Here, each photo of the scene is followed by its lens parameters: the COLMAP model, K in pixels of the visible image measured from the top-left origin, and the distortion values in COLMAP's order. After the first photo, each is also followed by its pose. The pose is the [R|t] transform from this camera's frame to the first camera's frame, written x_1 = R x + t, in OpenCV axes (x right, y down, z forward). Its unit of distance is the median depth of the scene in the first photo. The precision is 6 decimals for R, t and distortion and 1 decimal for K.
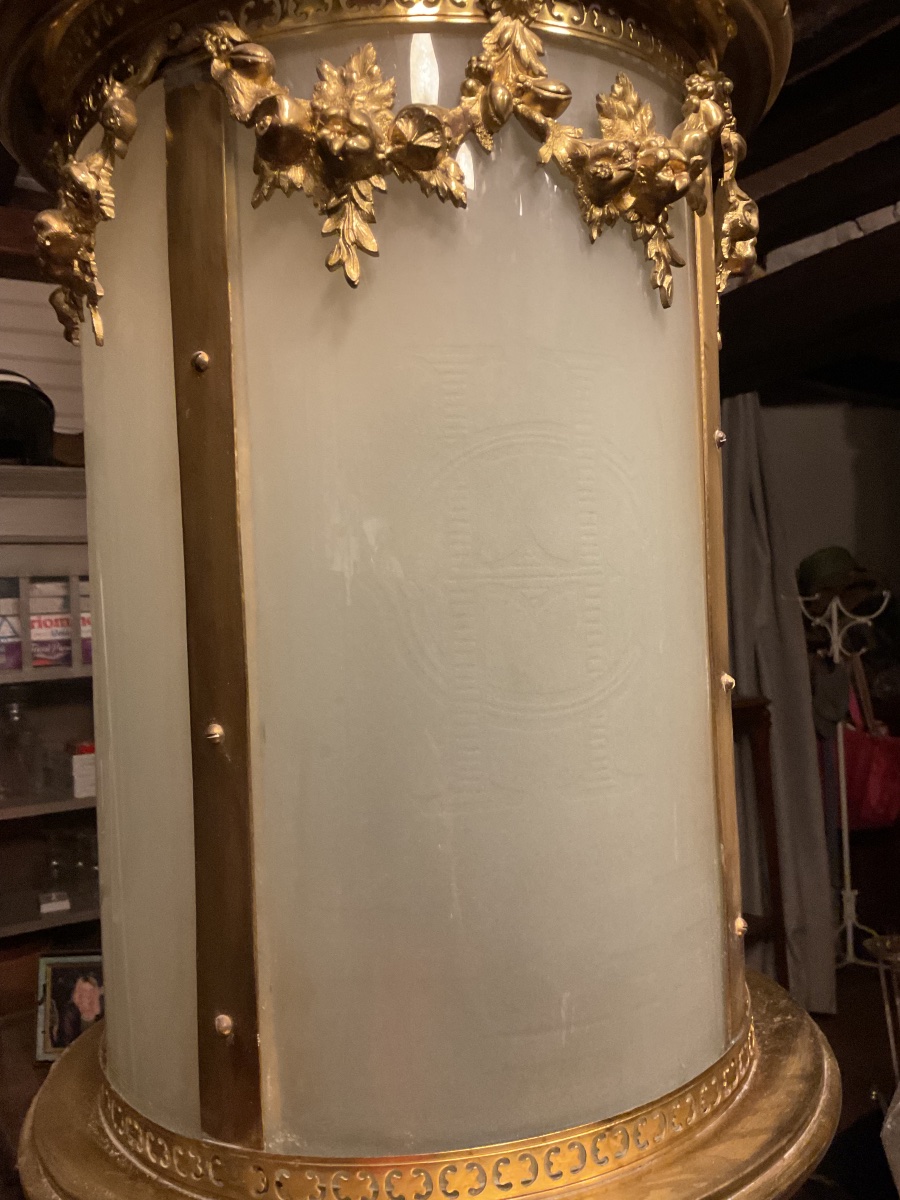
lens RADIAL K [[984.5, 0, 444.5], [0, 984.5, 602.2], [0, 0, 1]] dist [0.039509, -0.050153]
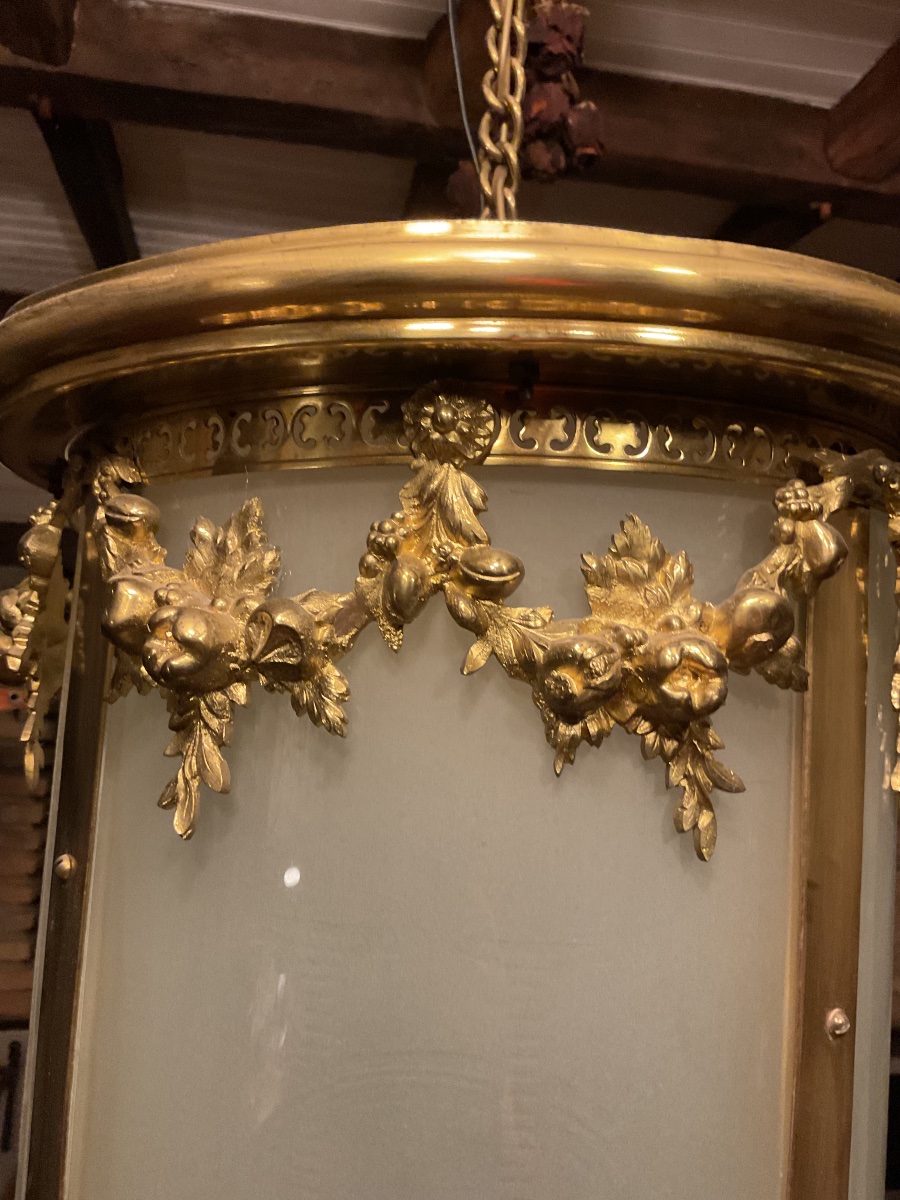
lens RADIAL K [[1026.1, 0, 479.1], [0, 1026.1, 600.6], [0, 0, 1]] dist [0.013852, -0.008950]
pose [[0.918550, 0.064830, -0.389954, 0.359799], [-0.092277, 0.994372, -0.052048, -0.440962], [0.384385, 0.083792, 0.919362, 0.352396]]
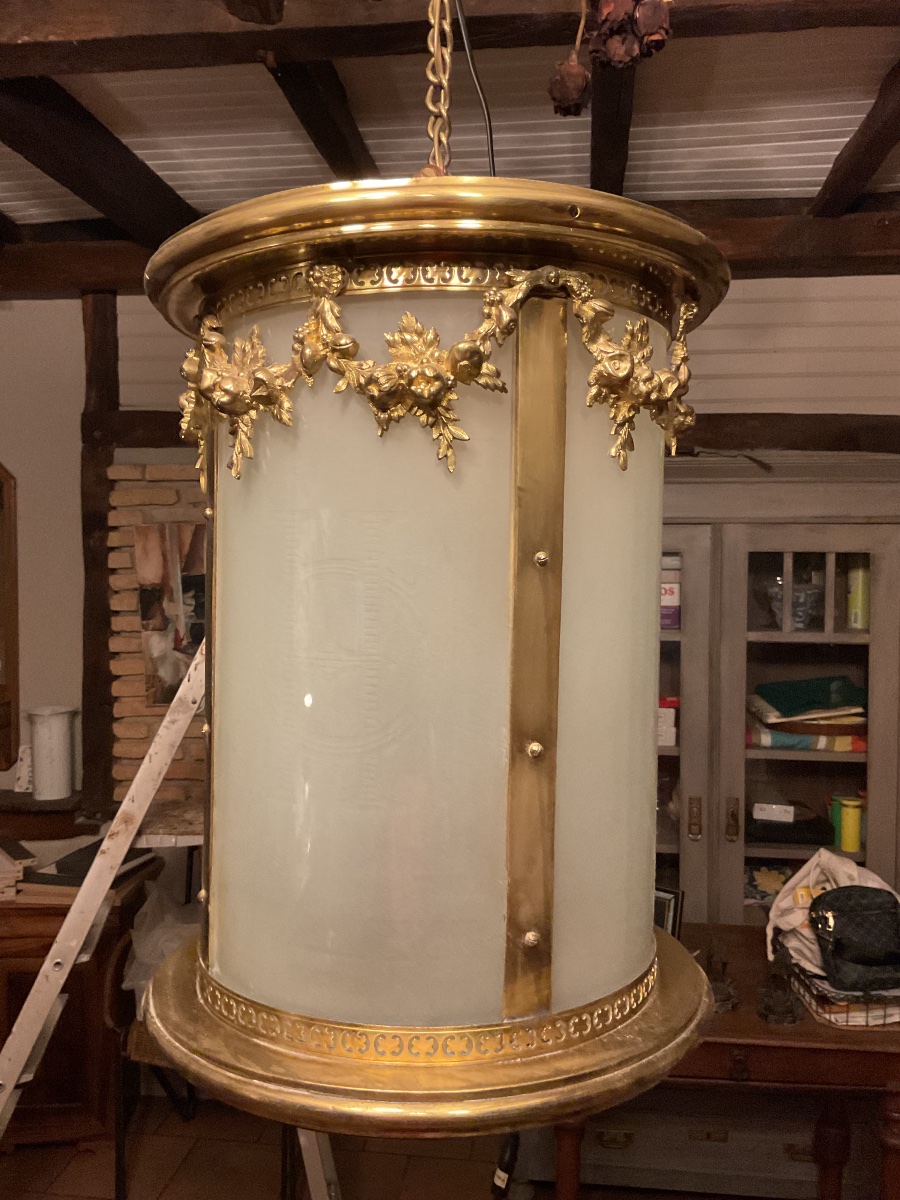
lens RADIAL K [[984.5, 0, 444.5], [0, 984.5, 602.2], [0, 0, 1]] dist [0.039509, -0.050153]
pose [[0.763448, 0.088462, -0.639783, 1.165275], [-0.037751, 0.994994, 0.092529, -0.262712], [0.644765, -0.046489, 0.762965, -0.044049]]
